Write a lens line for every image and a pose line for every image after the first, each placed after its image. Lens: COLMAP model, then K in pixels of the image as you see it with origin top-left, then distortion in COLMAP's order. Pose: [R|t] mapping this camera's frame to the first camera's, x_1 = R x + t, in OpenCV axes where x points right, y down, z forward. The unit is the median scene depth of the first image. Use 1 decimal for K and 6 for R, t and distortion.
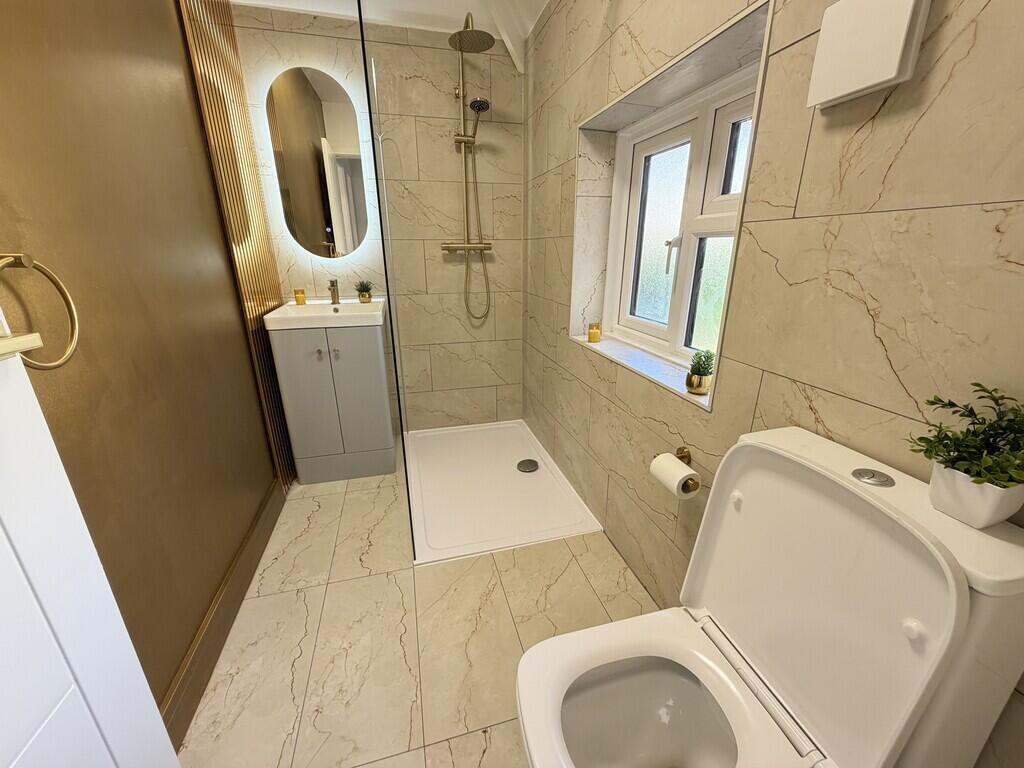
lens RADIAL K [[409.1, 0, 511.0], [0, 409.1, 385.4], [0, 0, 1]] dist [-0.000704, 0.000794]
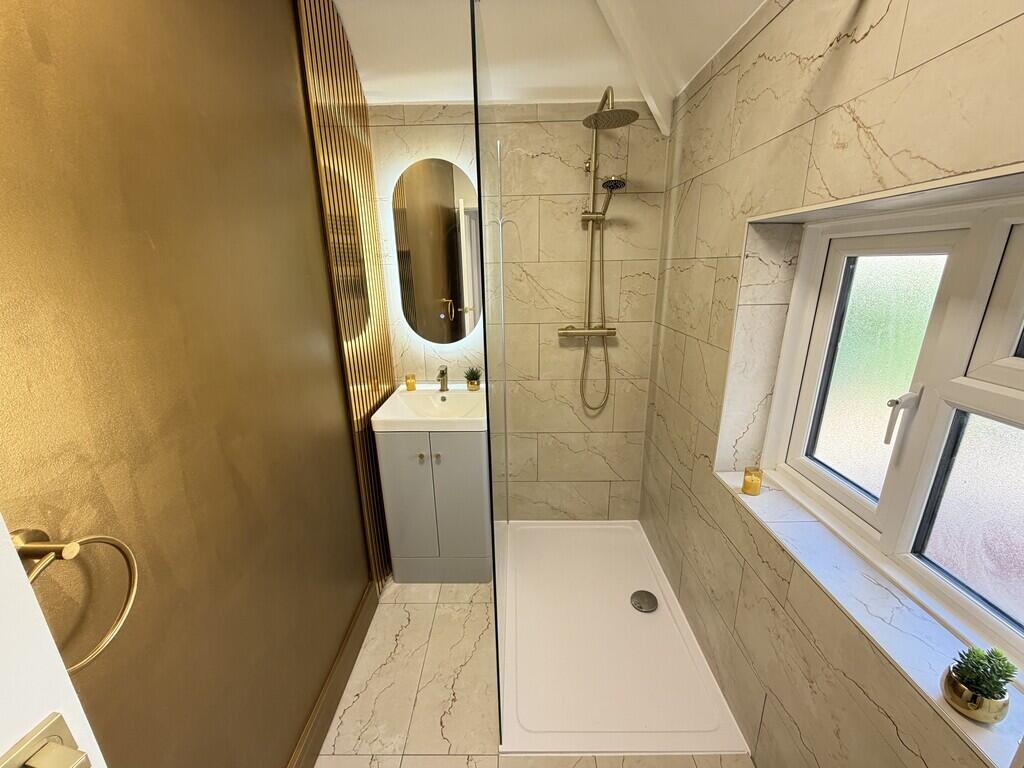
lens RADIAL K [[409.1, 0, 510.5], [0, 409.1, 382.9], [0, 0, 1]] dist [-0.000704, 0.000794]
pose [[0.963556, 0.063066, -0.259966, -0.040046], [-0.071742, 0.997134, -0.024012, -0.253955], [0.257706, 0.041788, 0.965319, 0.146767]]
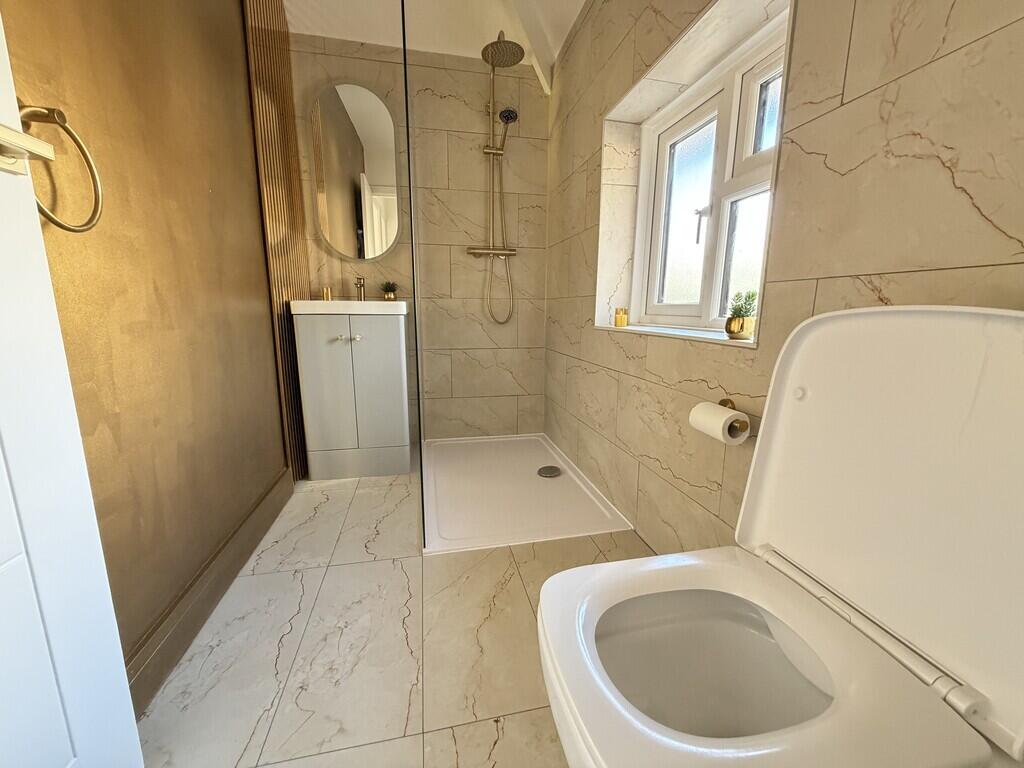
lens RADIAL K [[409.1, 0, 510.8], [0, 409.1, 386.9], [0, 0, 1]] dist [-0.000704, 0.000794]
pose [[0.998500, 0.018809, -0.051415, -0.003305], [-0.025675, 0.990332, -0.136322, 0.168387], [0.048354, 0.137437, 0.989330, 0.054161]]
